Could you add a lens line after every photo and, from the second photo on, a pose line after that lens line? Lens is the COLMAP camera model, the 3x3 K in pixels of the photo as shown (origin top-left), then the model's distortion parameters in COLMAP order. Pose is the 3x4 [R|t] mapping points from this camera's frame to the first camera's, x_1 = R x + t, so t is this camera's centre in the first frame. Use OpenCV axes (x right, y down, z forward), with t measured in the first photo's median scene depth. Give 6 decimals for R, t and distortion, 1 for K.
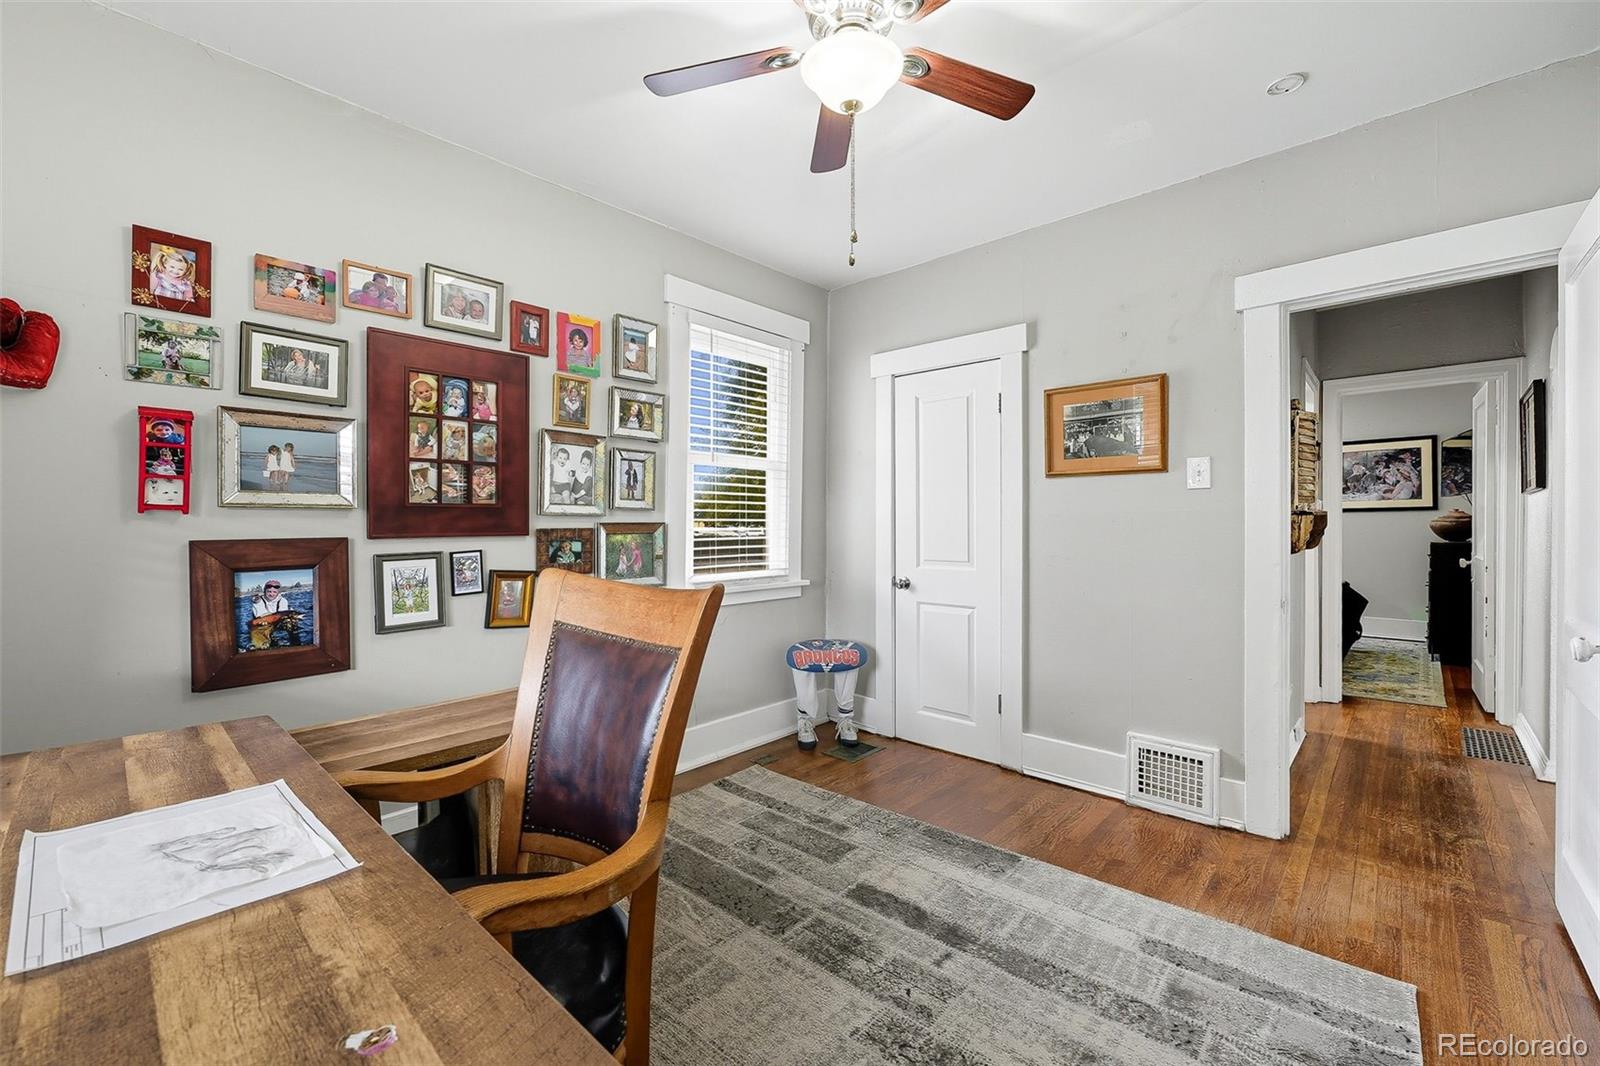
lens RADIAL K [[655.1, 0, 793.9], [0, 655.1, 521.8], [0, 0, 1]] dist [-0.002250, 0.001162]
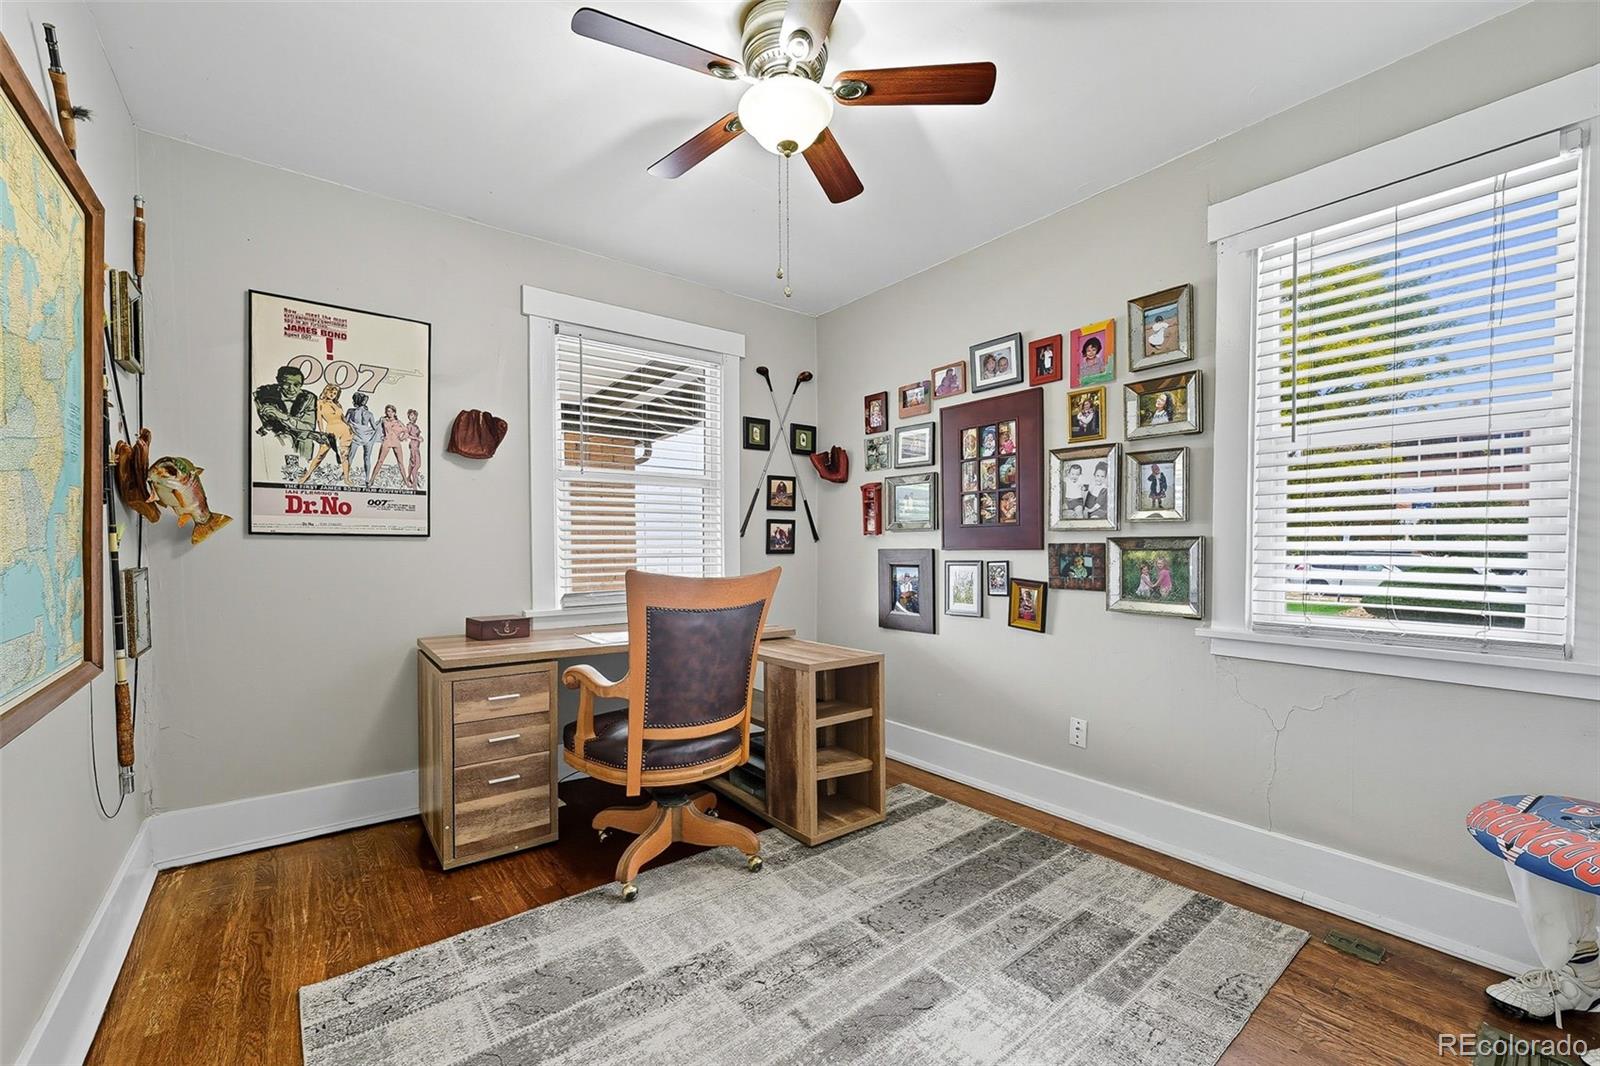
lens RADIAL K [[655.1, 0, 793.5], [0, 655.1, 547.5], [0, 0, 1]] dist [-0.002250, 0.001162]
pose [[-0.158592, 0.008553, -0.987307, 0.762253], [0.008633, 0.999936, 0.007276, 0.005804], [0.987306, -0.007369, -0.158656, 0.775163]]
